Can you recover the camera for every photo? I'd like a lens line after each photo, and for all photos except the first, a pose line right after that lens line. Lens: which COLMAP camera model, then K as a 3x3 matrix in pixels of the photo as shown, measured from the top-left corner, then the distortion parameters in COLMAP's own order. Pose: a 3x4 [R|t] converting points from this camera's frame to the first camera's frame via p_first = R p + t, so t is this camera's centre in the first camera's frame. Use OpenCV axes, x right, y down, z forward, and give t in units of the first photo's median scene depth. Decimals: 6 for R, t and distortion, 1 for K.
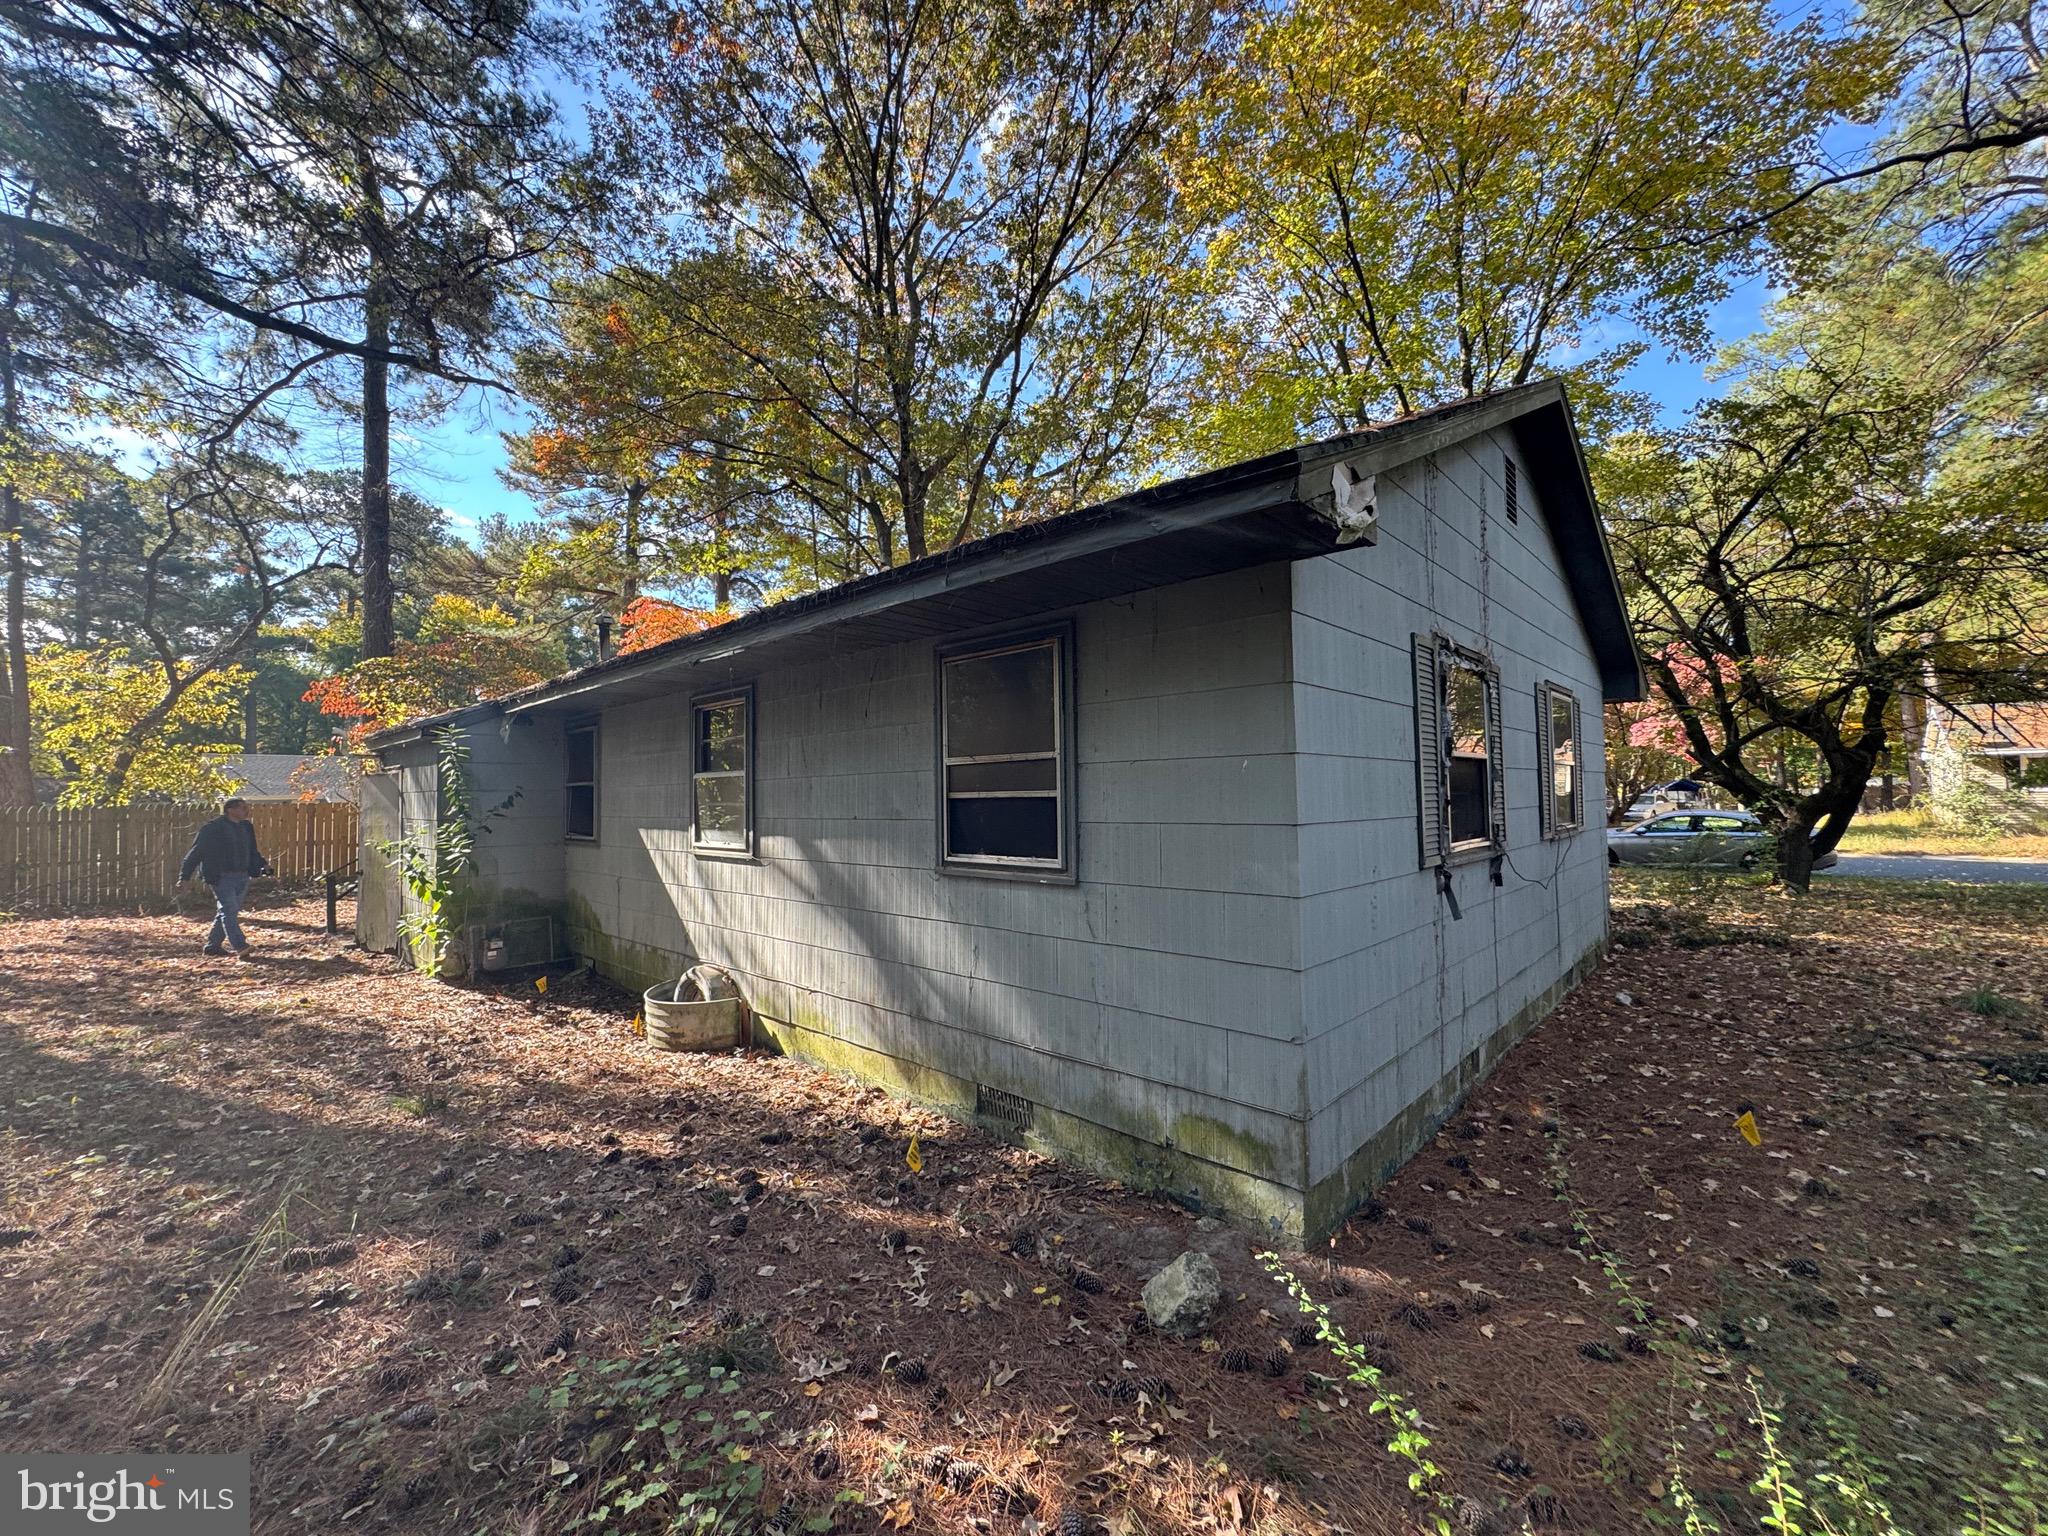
lens RADIAL K [[831.6, 0, 1028.5], [0, 831.6, 765.5], [0, 0, 1]] dist [-0.000458, -0.000025]
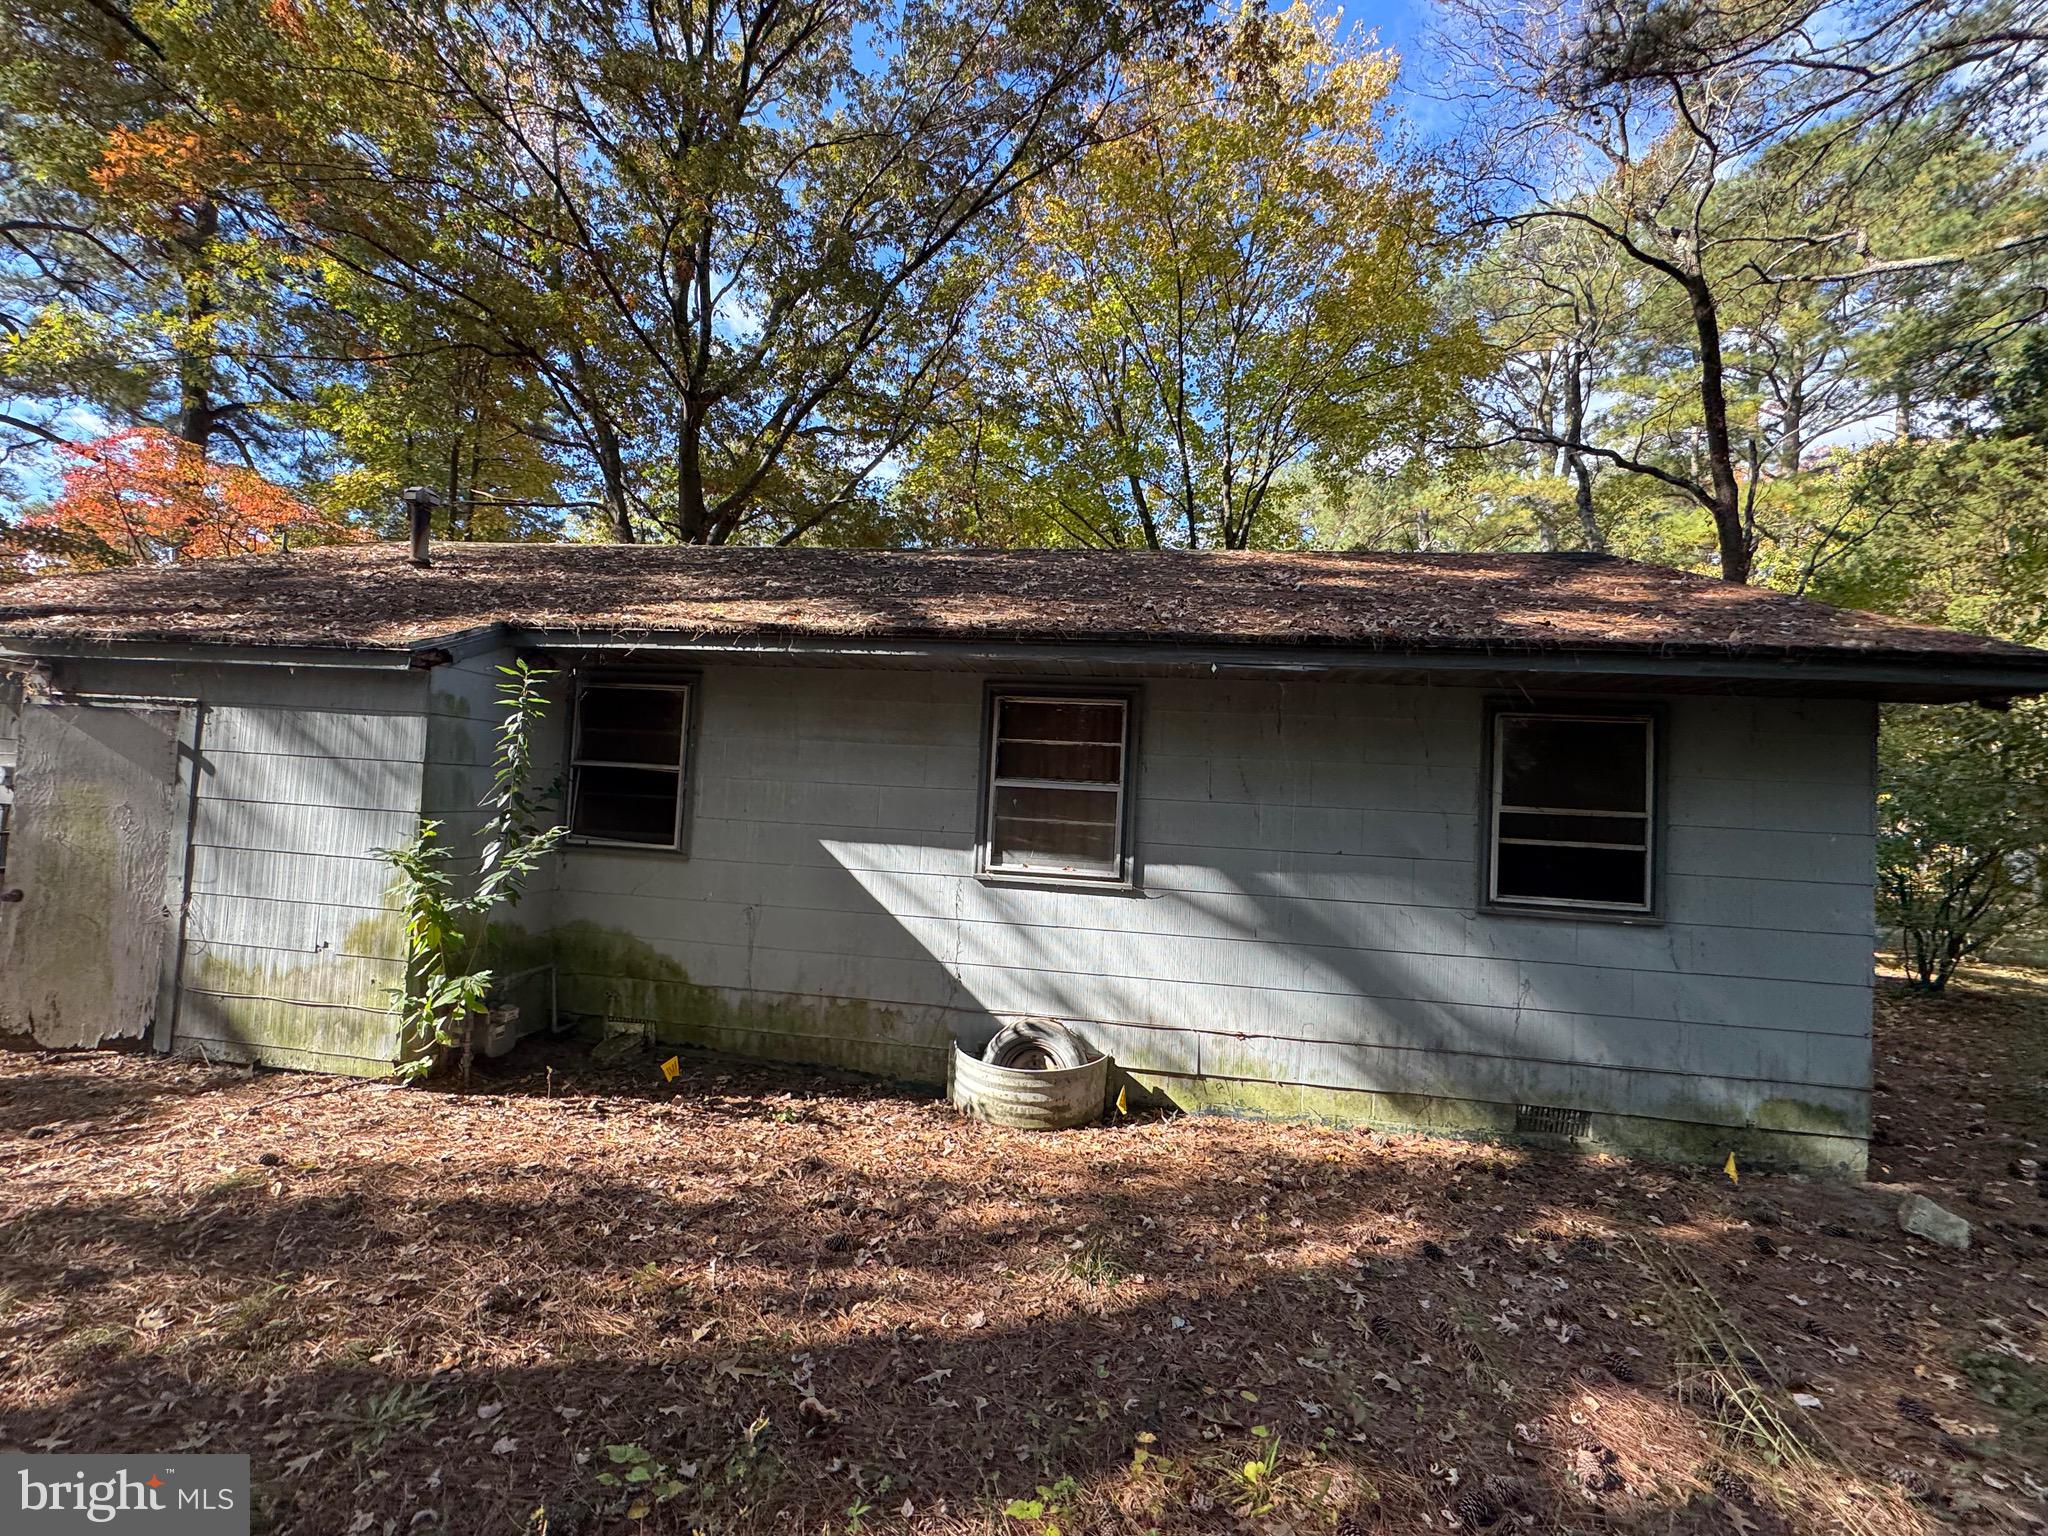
lens RADIAL K [[831.6, 0, 1027.4], [0, 831.6, 771.3], [0, 0, 1]] dist [-0.000458, -0.000025]
pose [[0.813373, 0.075658, 0.576801, -1.186464], [-0.086709, 0.996198, -0.008396, 0.009057], [-0.575244, -0.043185, 0.816841, 0.469212]]
